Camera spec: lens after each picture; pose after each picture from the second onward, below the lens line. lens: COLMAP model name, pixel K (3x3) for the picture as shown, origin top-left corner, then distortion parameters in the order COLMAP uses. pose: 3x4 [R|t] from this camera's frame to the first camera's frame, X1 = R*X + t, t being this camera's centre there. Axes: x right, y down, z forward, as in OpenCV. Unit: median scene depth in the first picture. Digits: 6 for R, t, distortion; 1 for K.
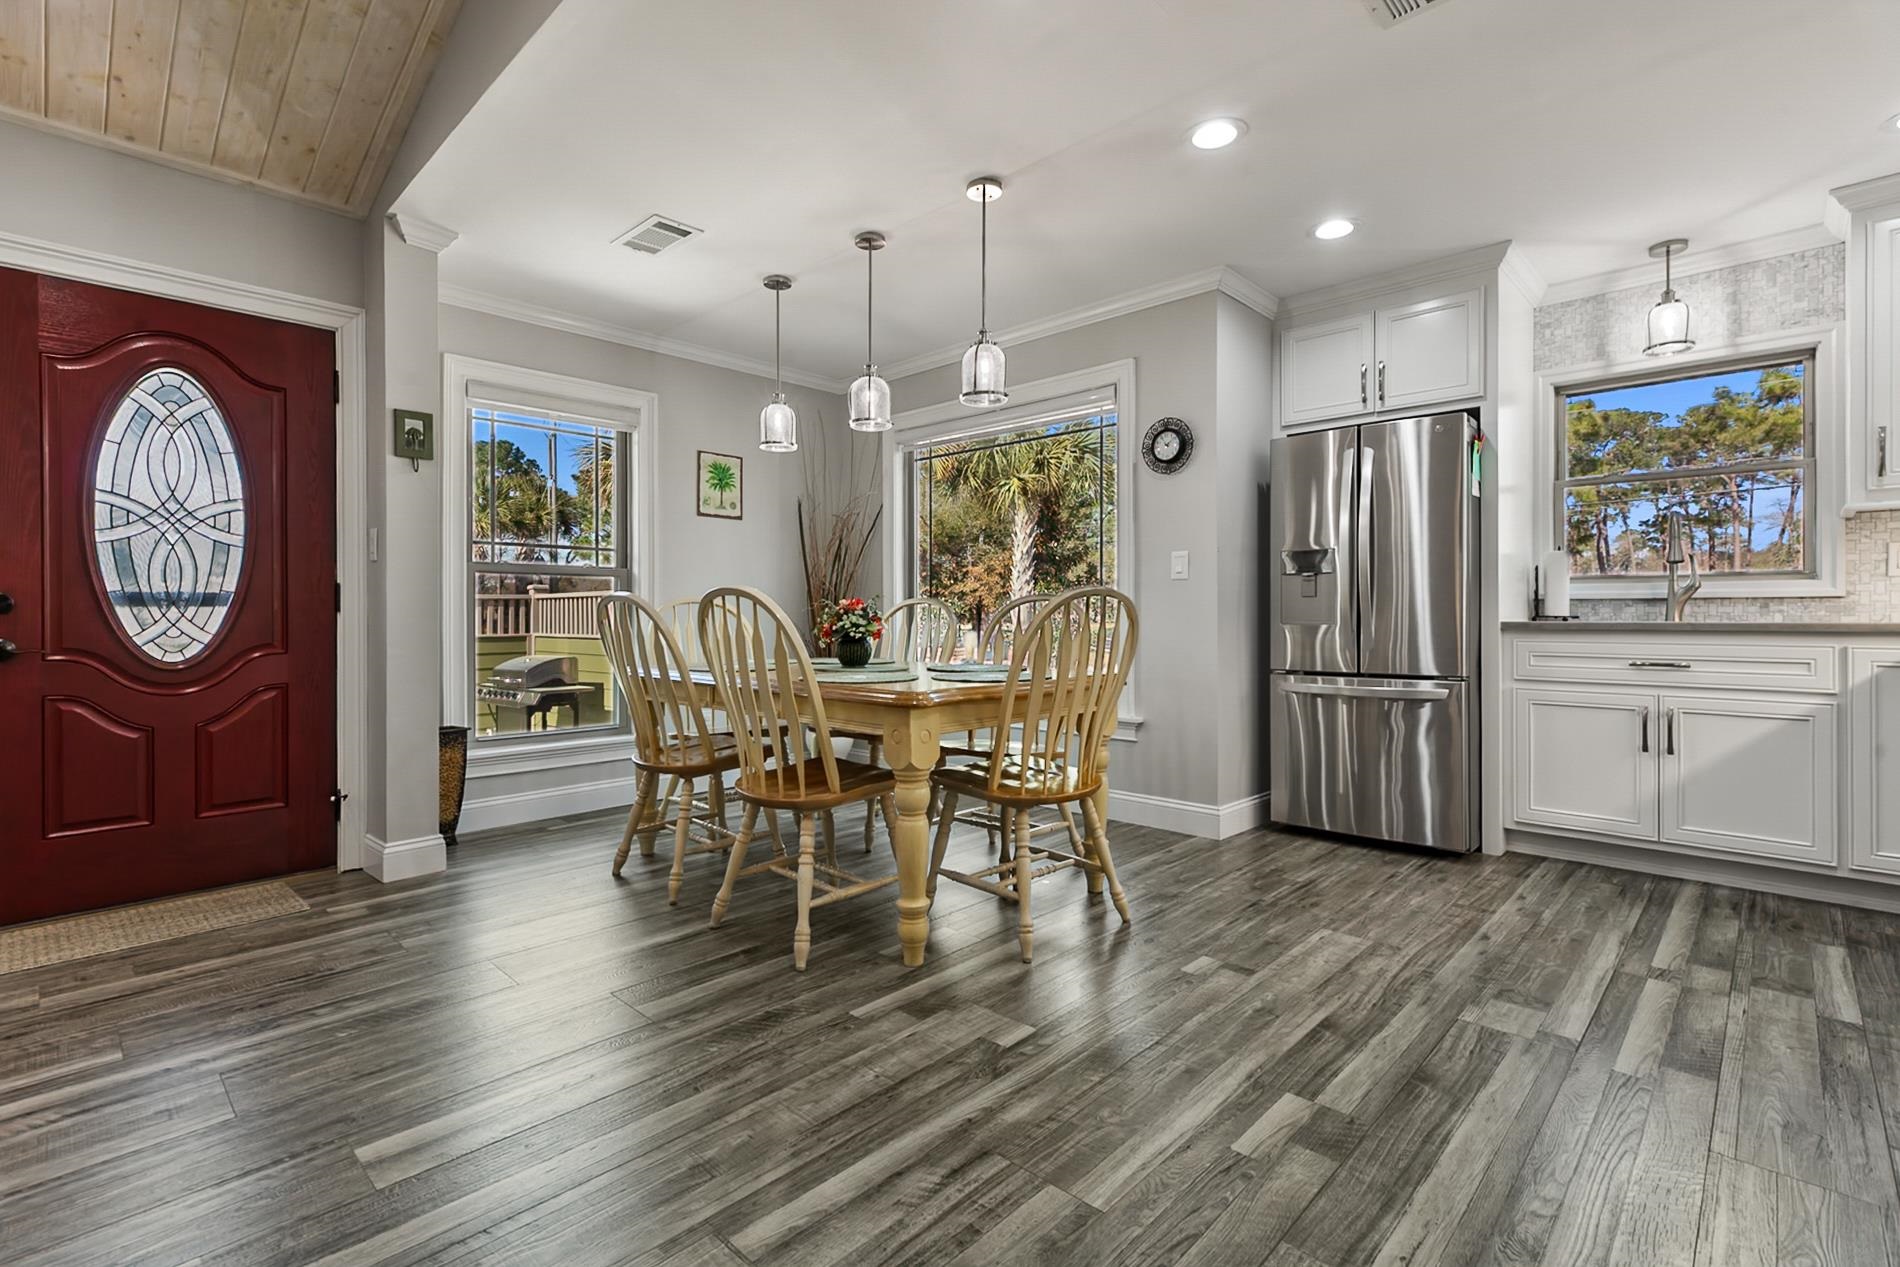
lens RADIAL K [[877.1, 0, 955.7], [0, 877.1, 613.4], [0, 0, 1]] dist [0.008434, 0.000127]
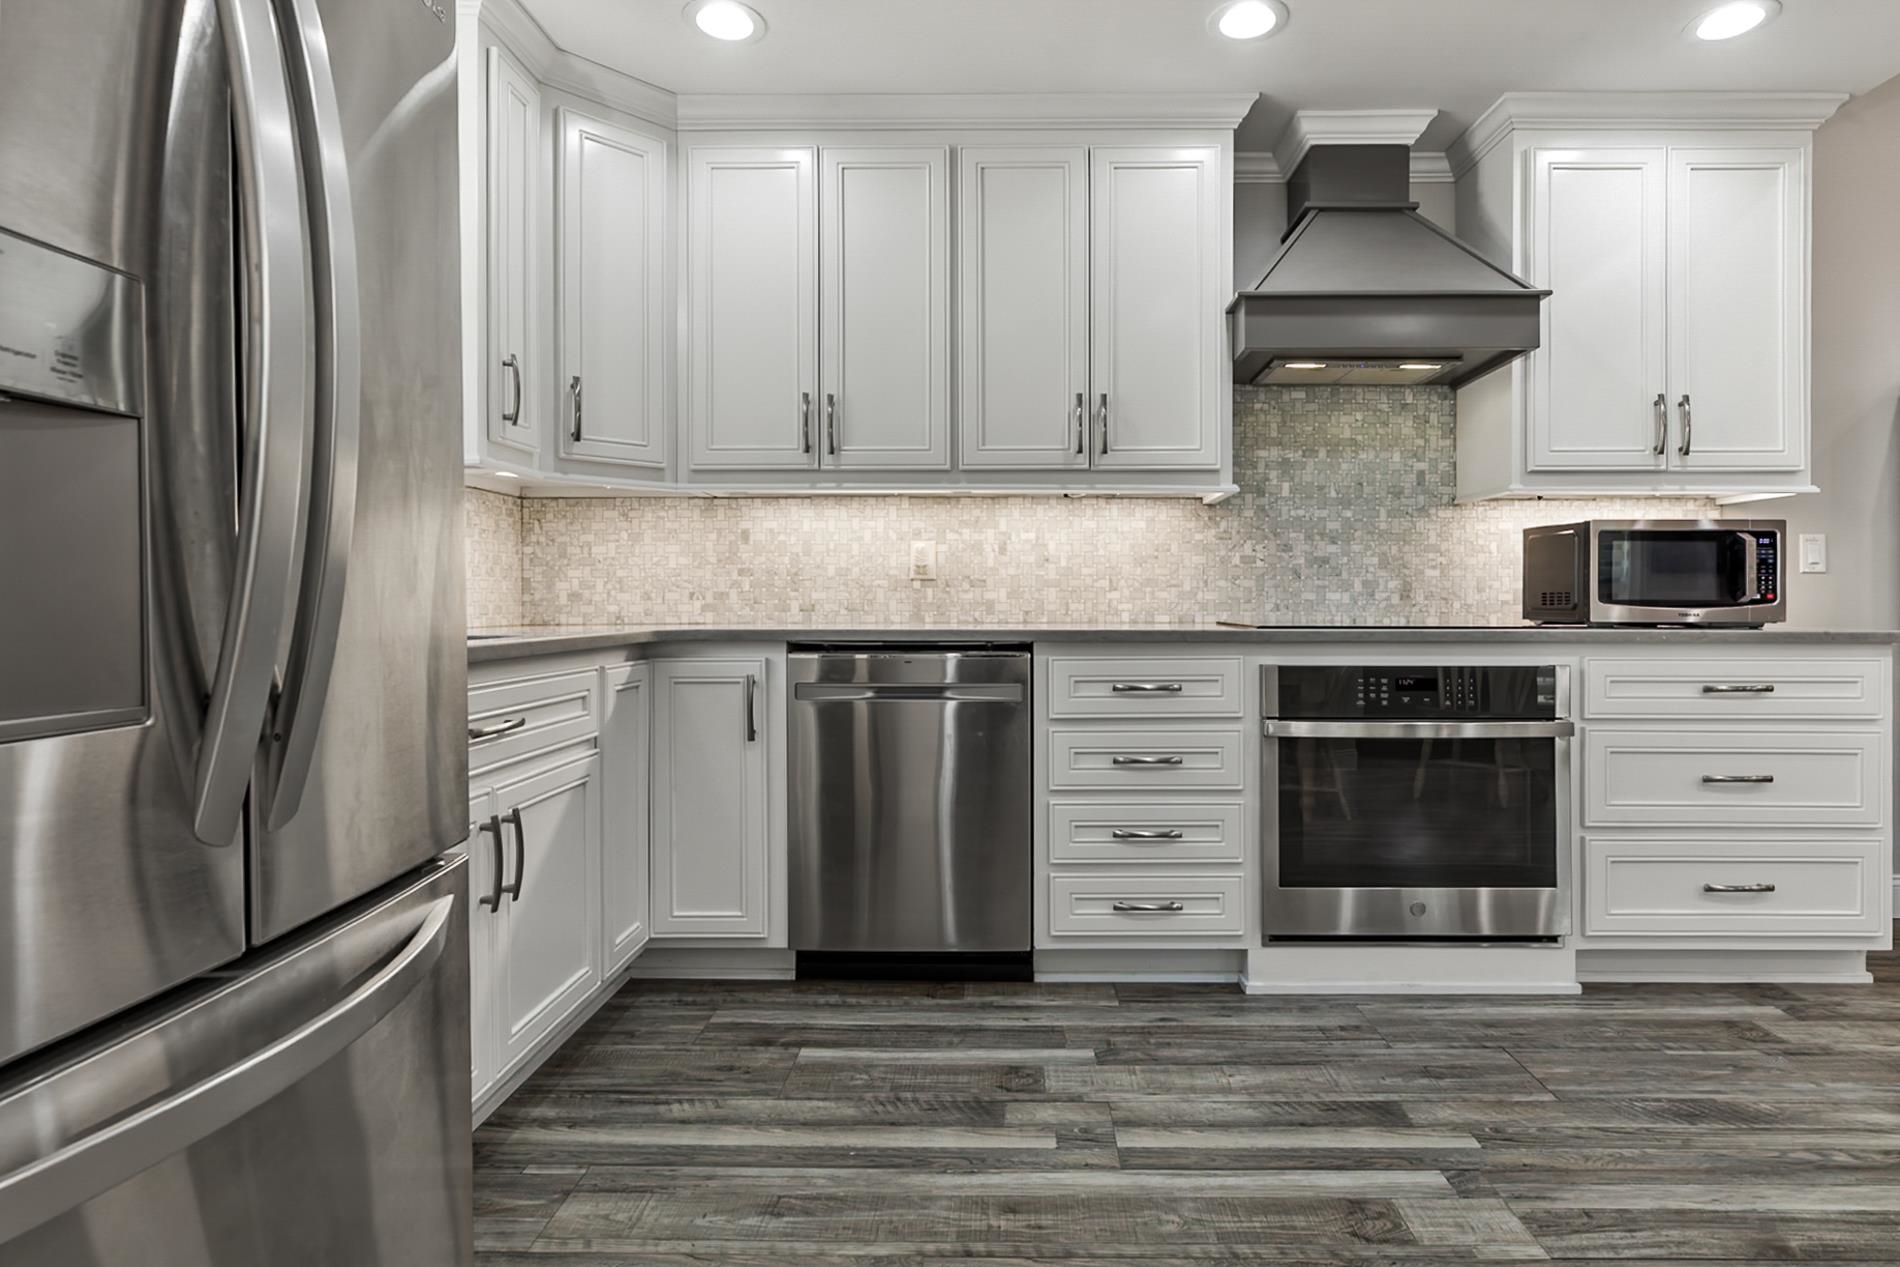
lens RADIAL K [[966.6, 0, 989.3], [0, 966.6, 608.2], [0, 0, 1]] dist [0.002778, 0.000668]
pose [[-0.668093, -0.007977, 0.744035, 0.200151], [-0.003618, 0.999966, 0.007472, -0.014550], [-0.744069, 0.002300, -0.668099, 1.121395]]
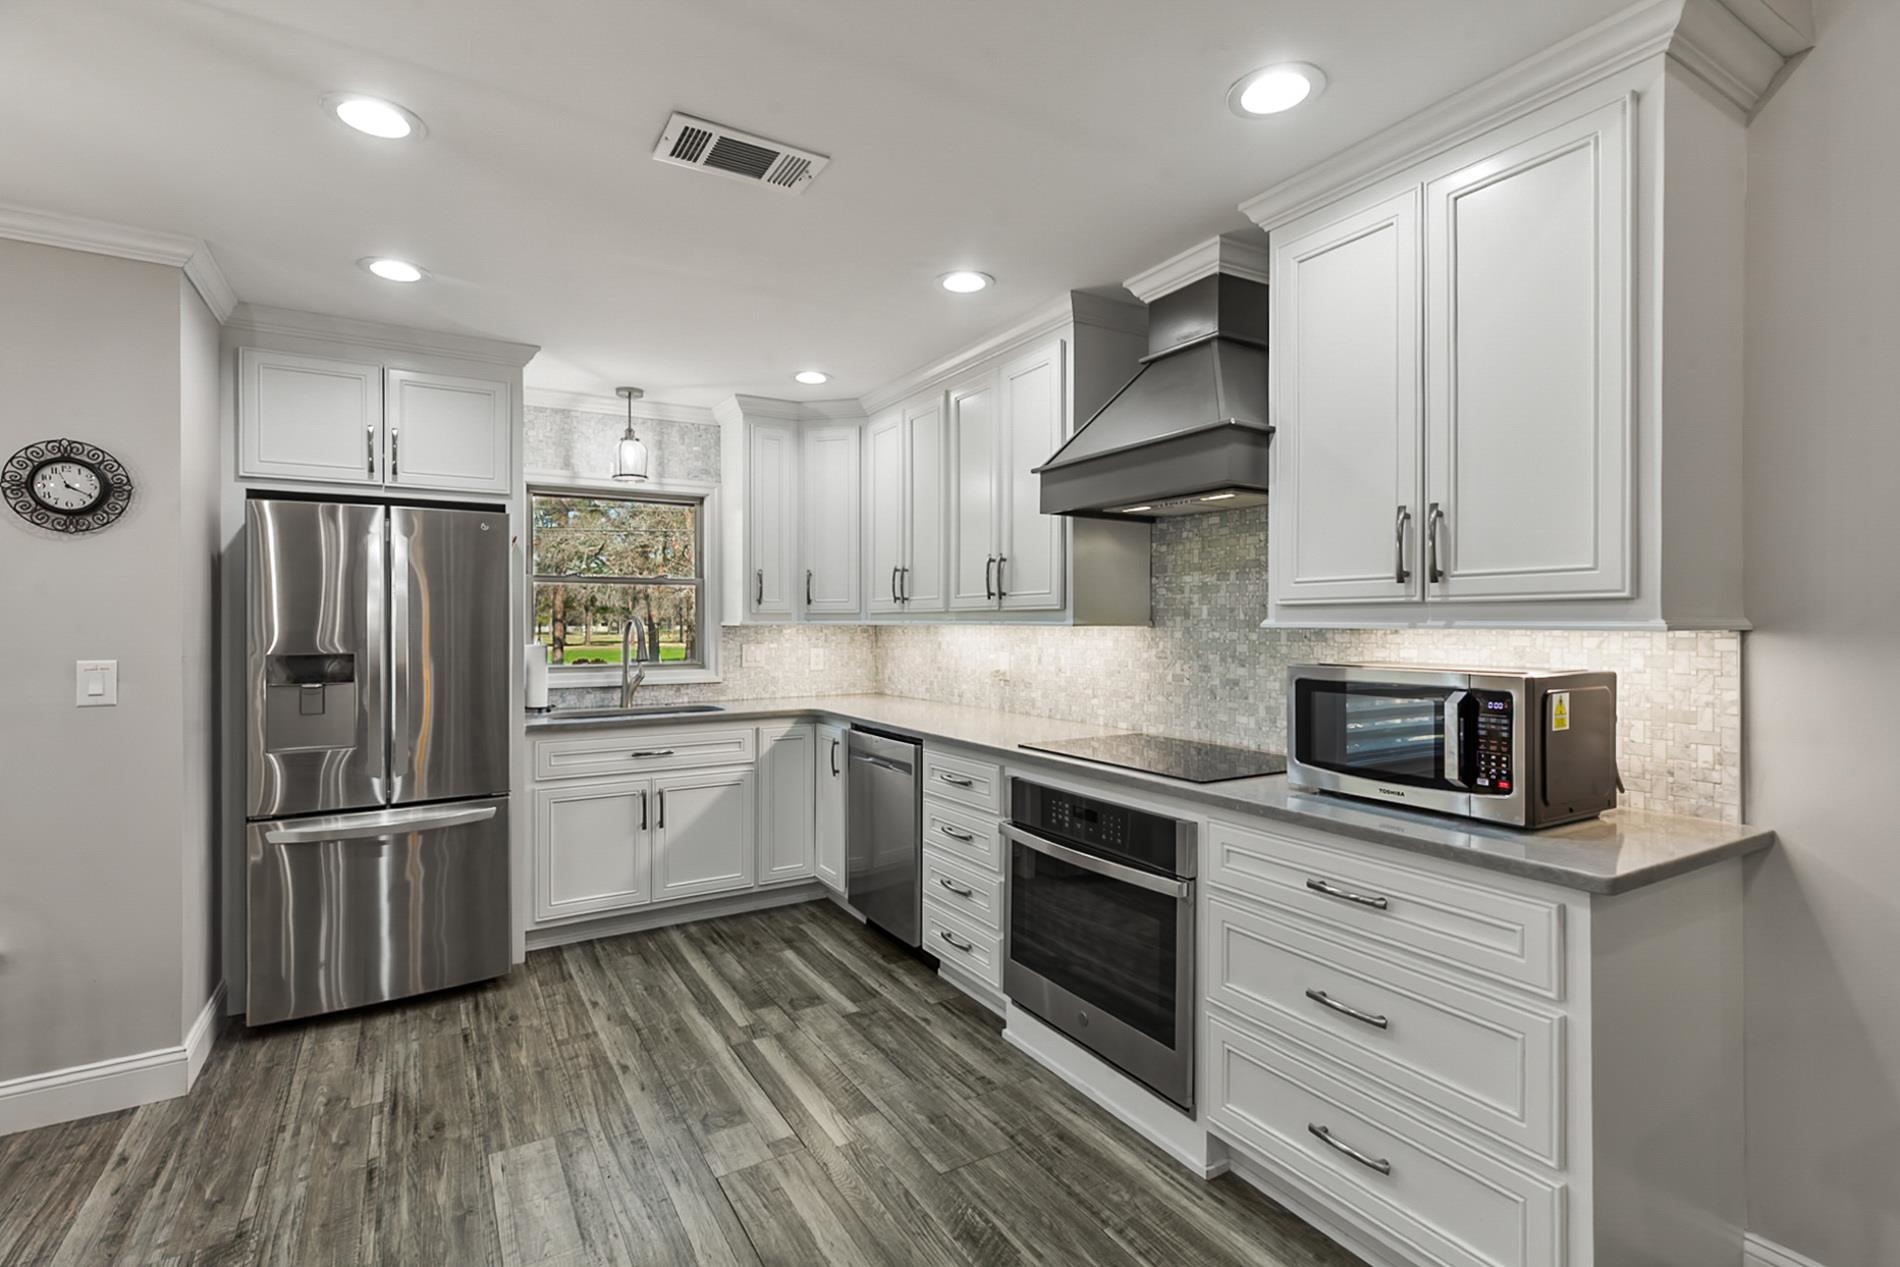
lens RADIAL K [[859.2, 0, 944.8], [0, 859.2, 624.3], [0, 0, 1]] dist [0.009253, 0.000258]
pose [[0.273923, -0.001413, 0.961751, -0.197054], [0.000020, 0.999999, 0.001463, -0.112747], [-0.961752, -0.000382, 0.273923, 0.297864]]
